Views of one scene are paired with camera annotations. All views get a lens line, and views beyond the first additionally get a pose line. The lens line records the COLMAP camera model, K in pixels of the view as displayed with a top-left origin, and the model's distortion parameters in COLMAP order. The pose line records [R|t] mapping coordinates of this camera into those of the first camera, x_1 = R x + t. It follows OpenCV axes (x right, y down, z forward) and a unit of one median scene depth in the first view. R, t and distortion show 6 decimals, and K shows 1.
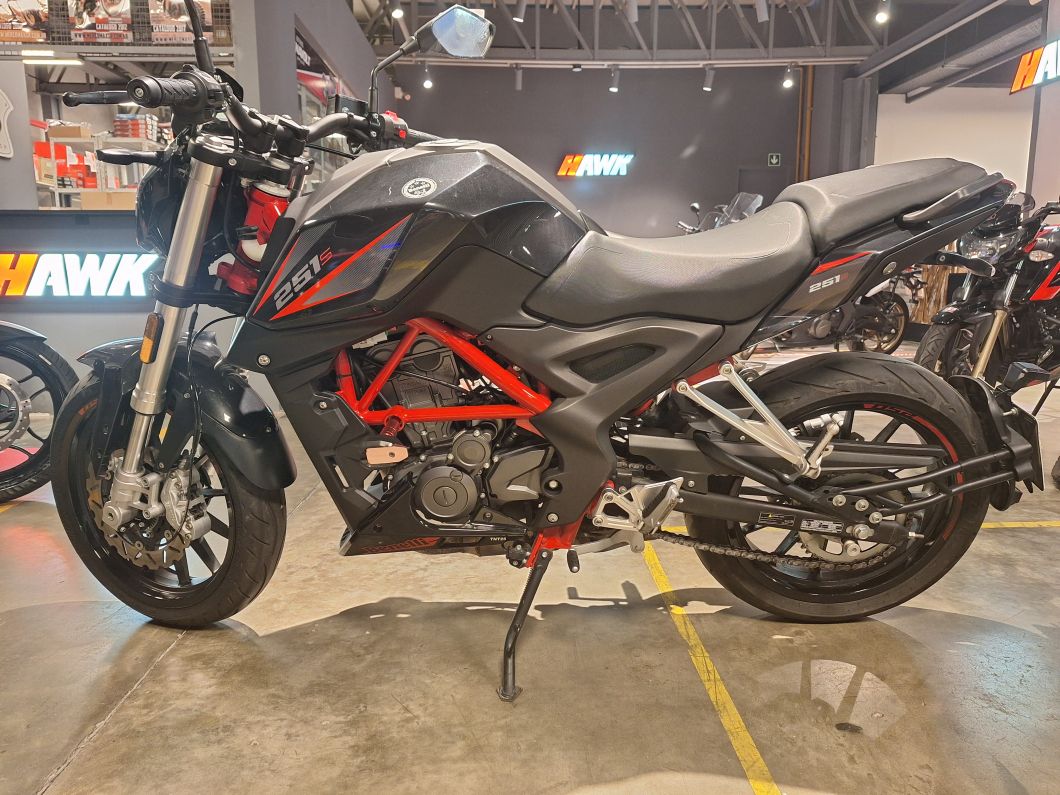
lens RADIAL K [[754.5, 0, 525.2], [0, 754.5, 395.7], [0, 0, 1]] dist [0.051578, -0.071706]
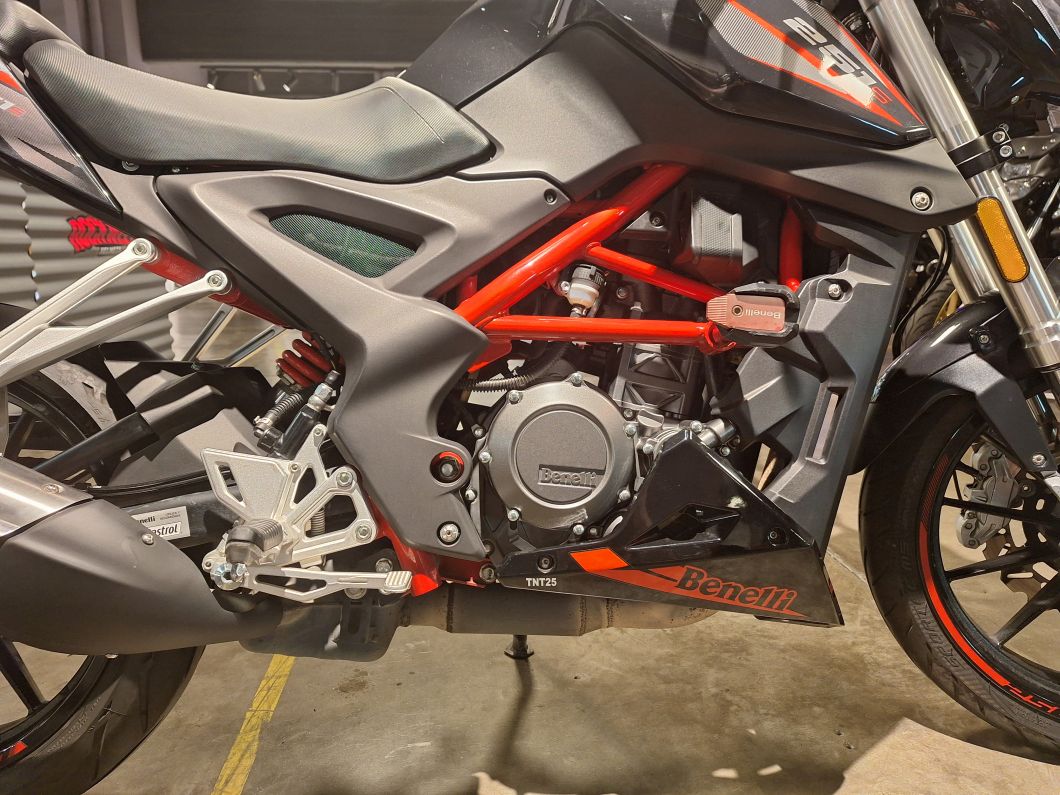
lens RADIAL K [[754.5, 0, 536.6], [0, 754.5, 396.7], [0, 0, 1]] dist [0.051578, -0.071706]
pose [[-0.997026, 0.029351, -0.071252, 0.009966], [0.001906, 0.933734, 0.357962, -0.169411], [0.077037, 0.356762, -0.931014, 1.388626]]
